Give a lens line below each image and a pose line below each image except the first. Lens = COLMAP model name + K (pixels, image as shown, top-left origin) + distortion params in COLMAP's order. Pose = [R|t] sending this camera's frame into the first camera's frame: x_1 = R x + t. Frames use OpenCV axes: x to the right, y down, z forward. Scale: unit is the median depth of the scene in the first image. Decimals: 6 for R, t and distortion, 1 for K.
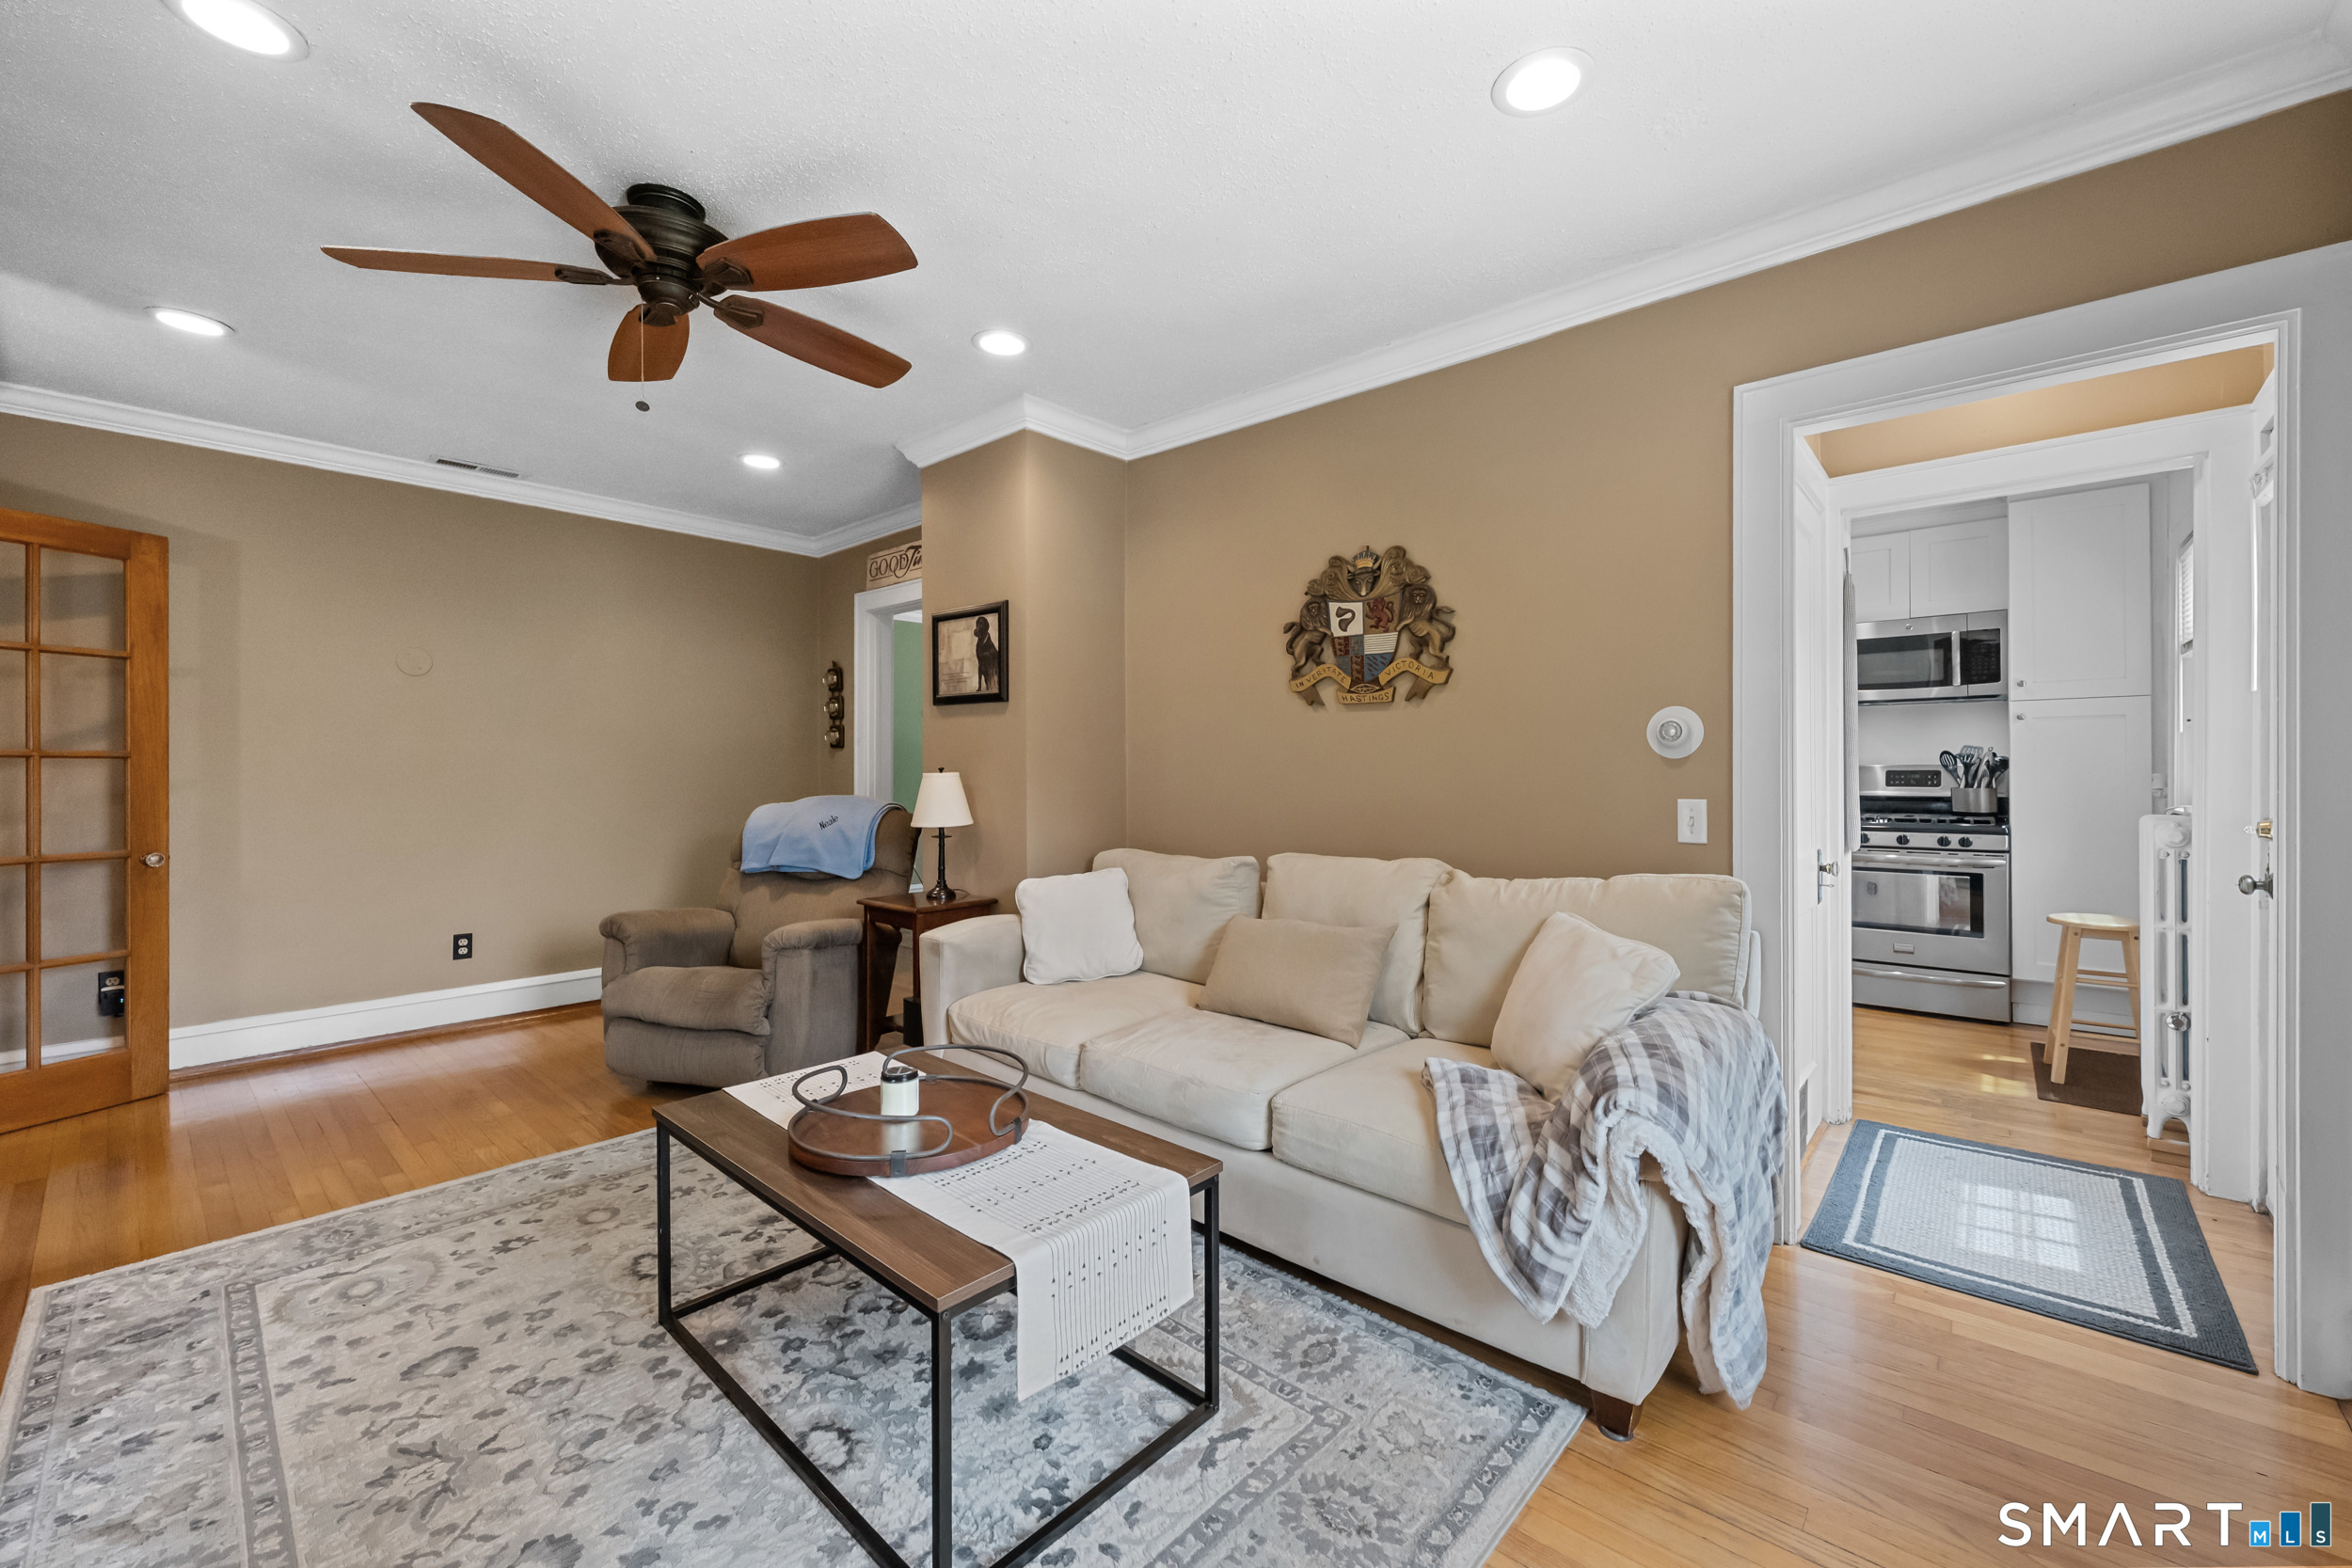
lens RADIAL K [[935.2, 0, 1191.2], [0, 935.2, 766.8], [0, 0, 1]] dist [-0.000385, 0.000494]
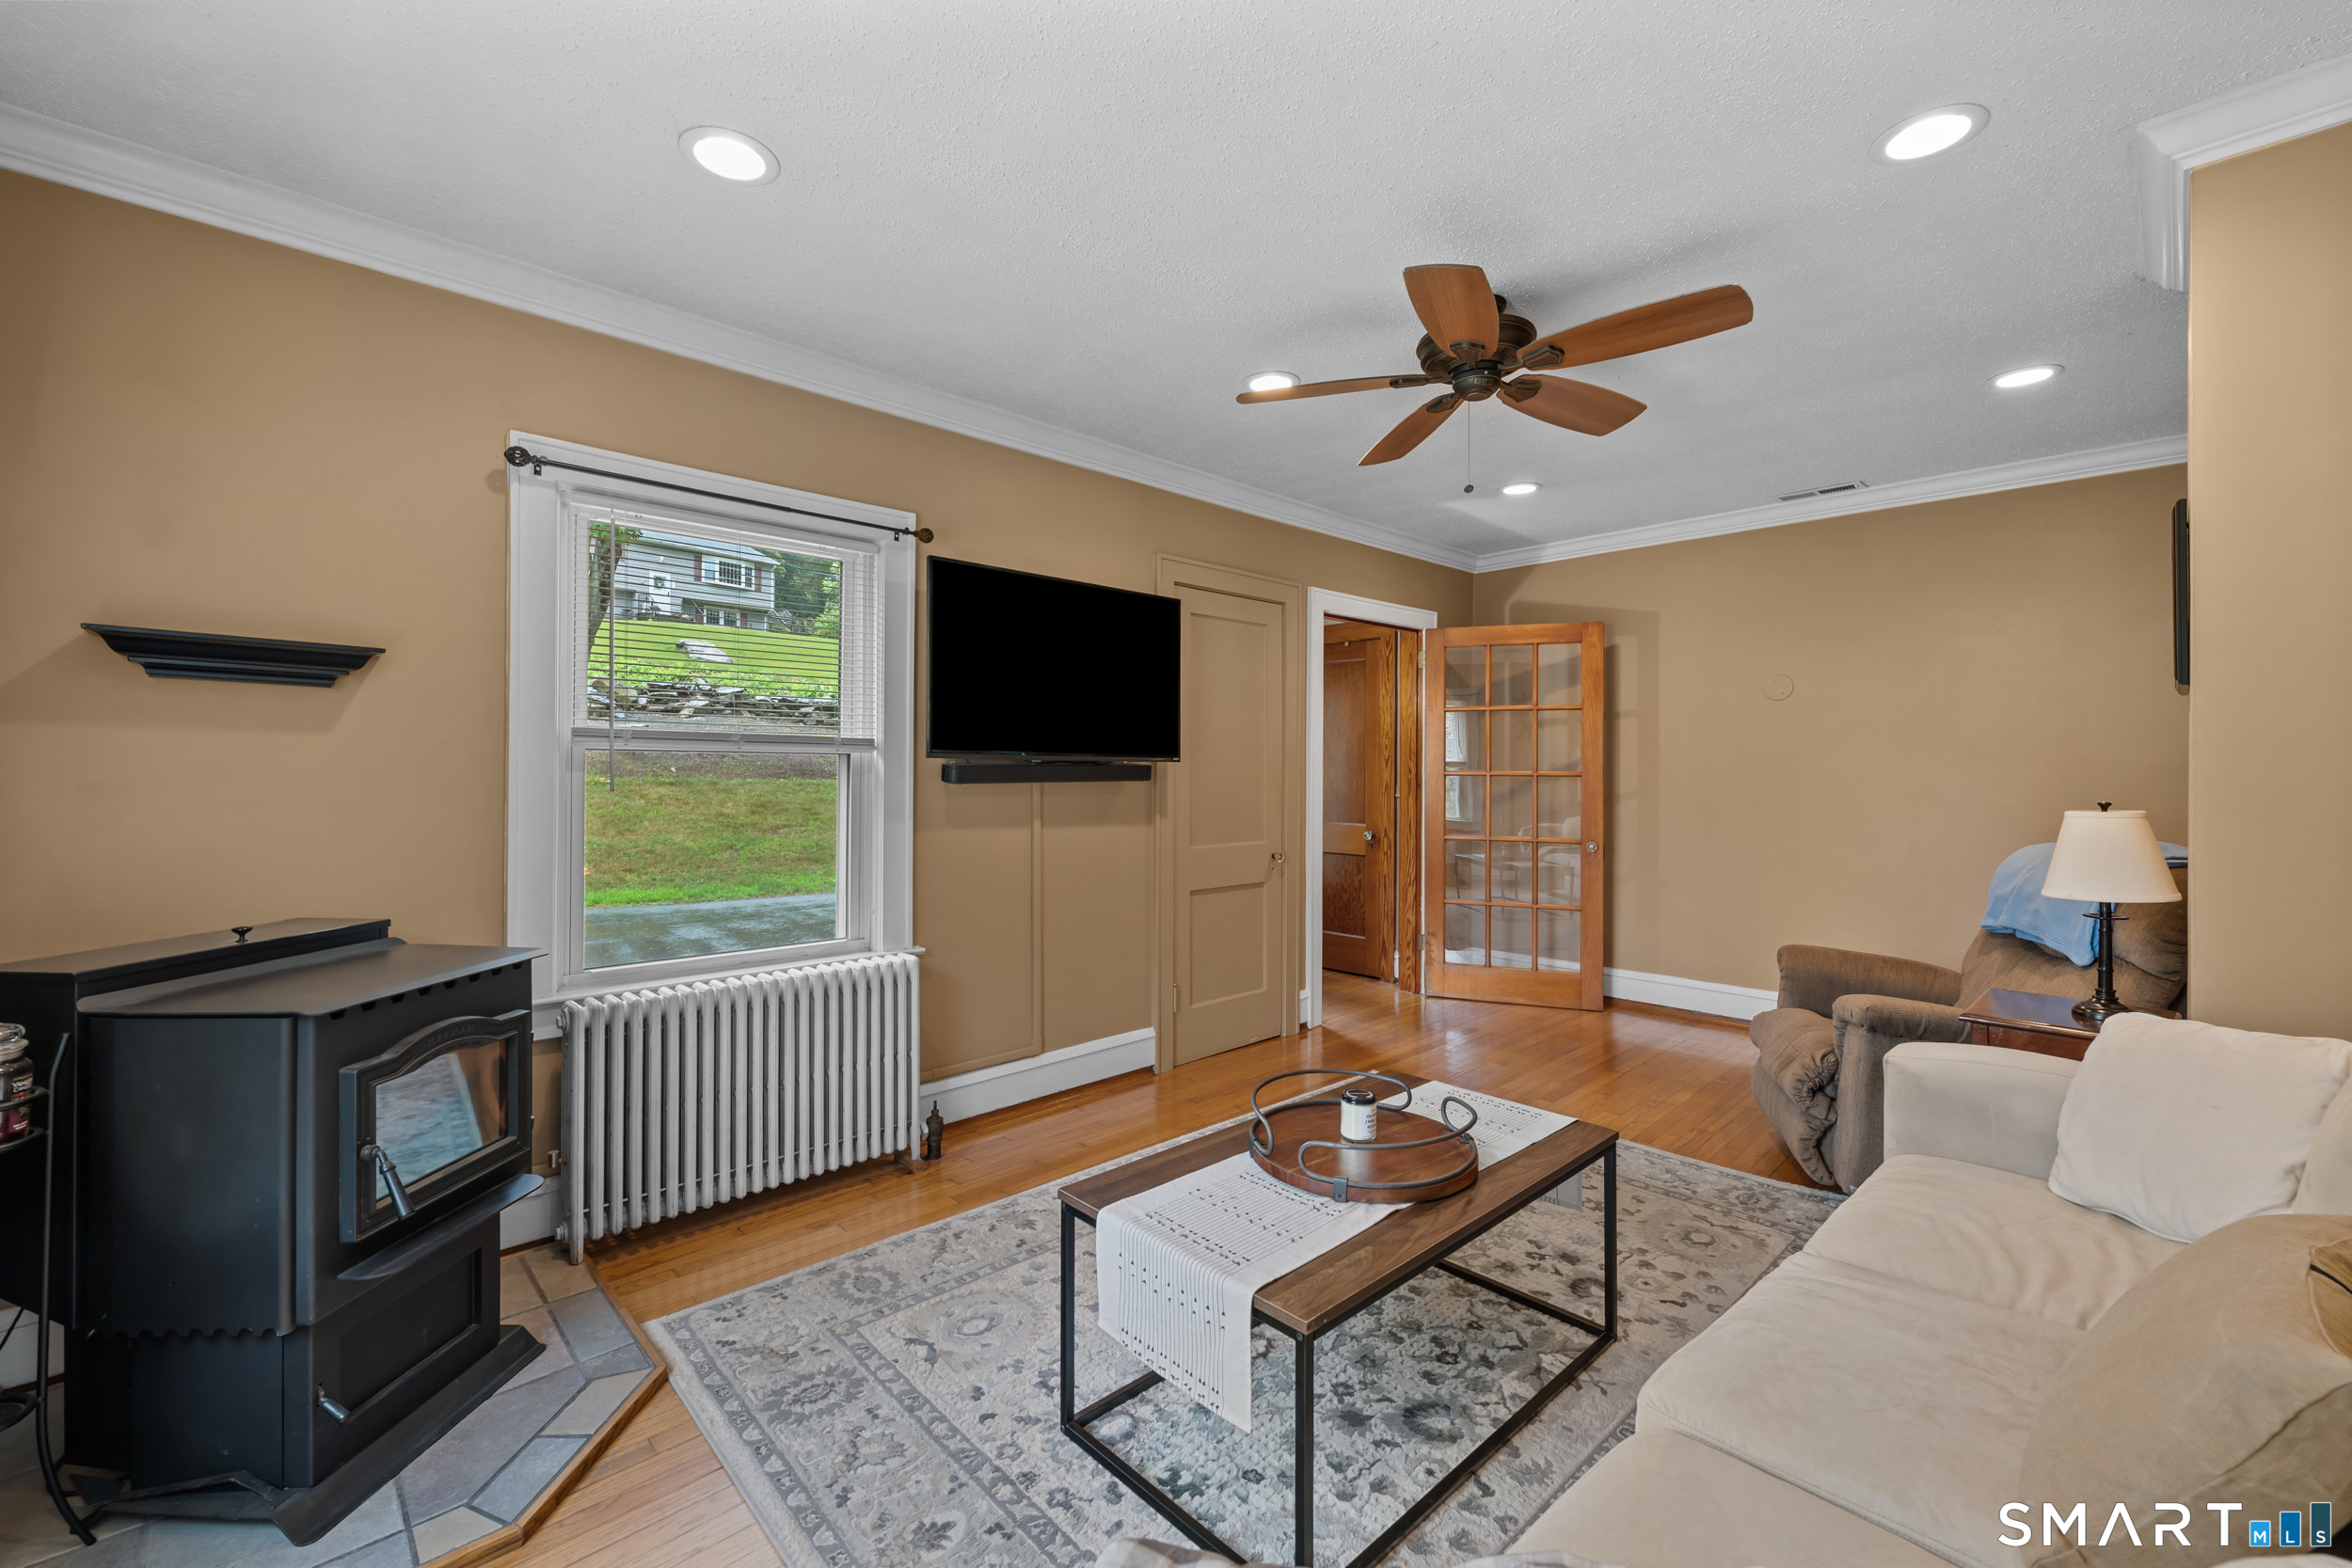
lens RADIAL K [[969.9, 0, 1179.7], [0, 969.9, 766.9], [0, 0, 1]] dist [-0.001135, 0.000115]
pose [[-0.080767, -0.000553, -0.996733, 0.485267], [0.000865, 0.999999, -0.000625, -0.026544], [0.996733, -0.000913, -0.080767, 0.542552]]
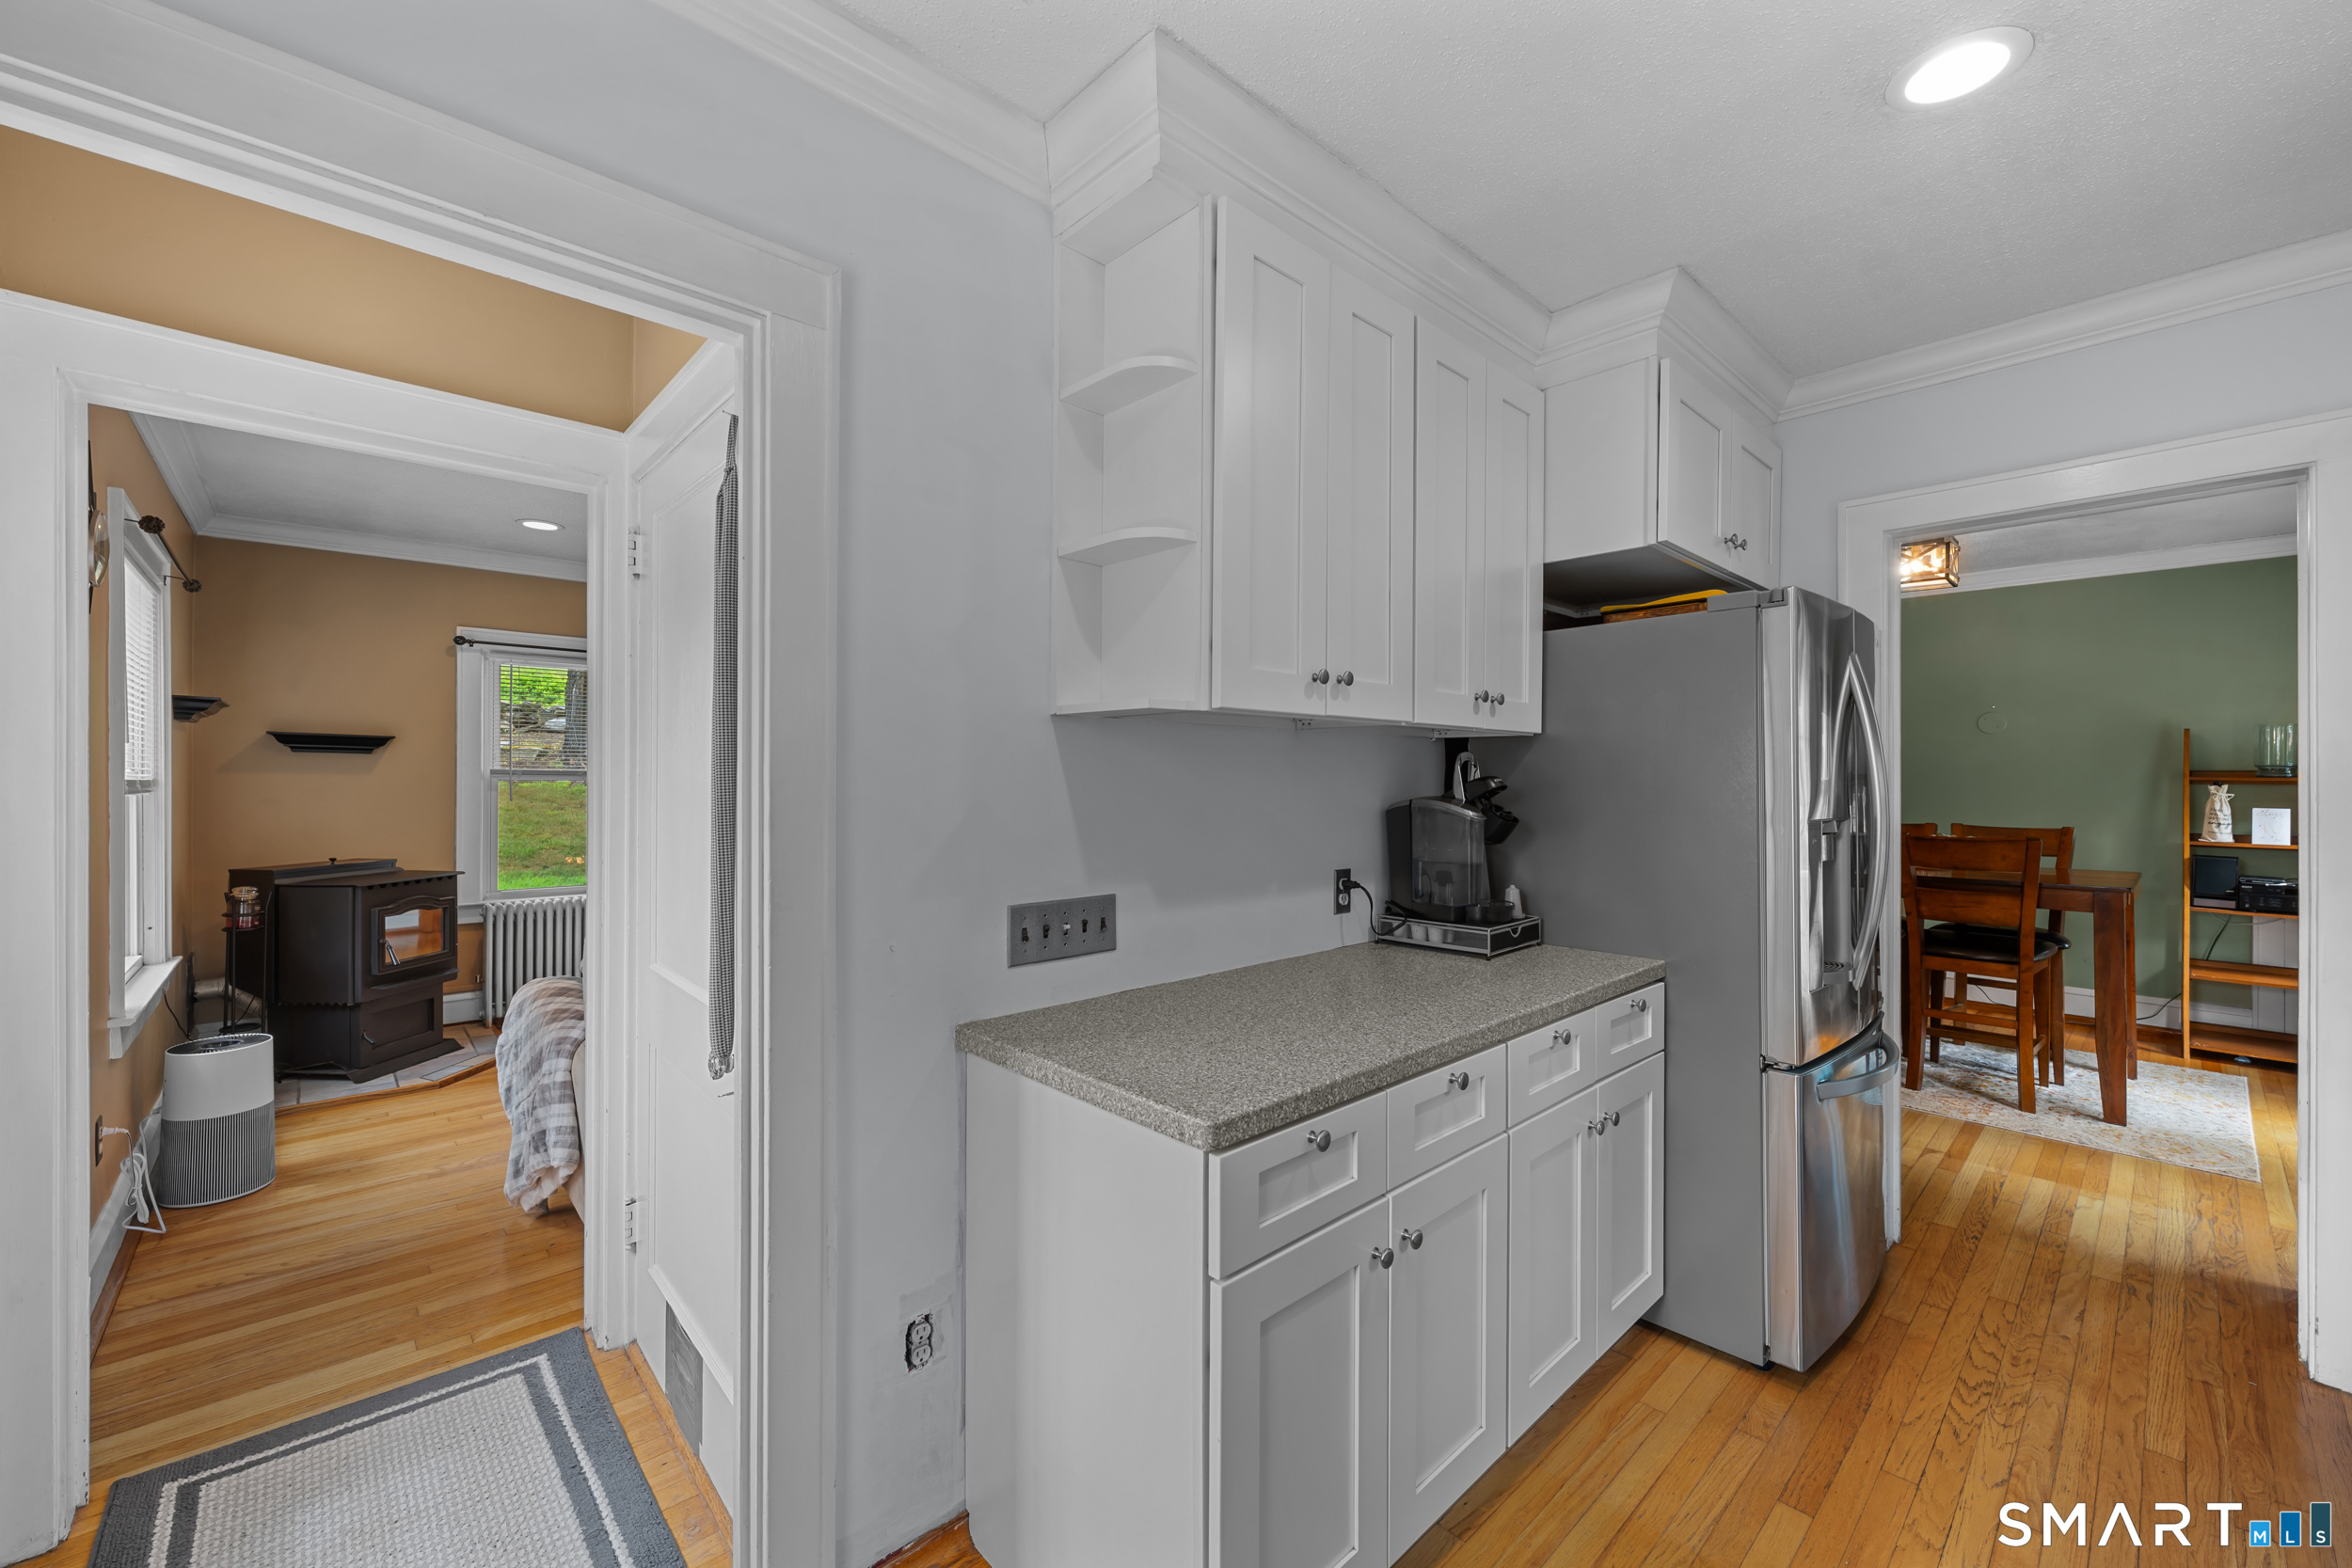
lens RADIAL K [[935.2, 0, 1180.2], [0, 935.2, 781.1], [0, 0, 1]] dist [-0.000385, 0.000494]
pose [[-0.098624, -0.000468, -0.995125, 0.836077], [0.002988, 0.999995, -0.000766, -0.032042], [0.995120, -0.003049, -0.098622, 0.920661]]
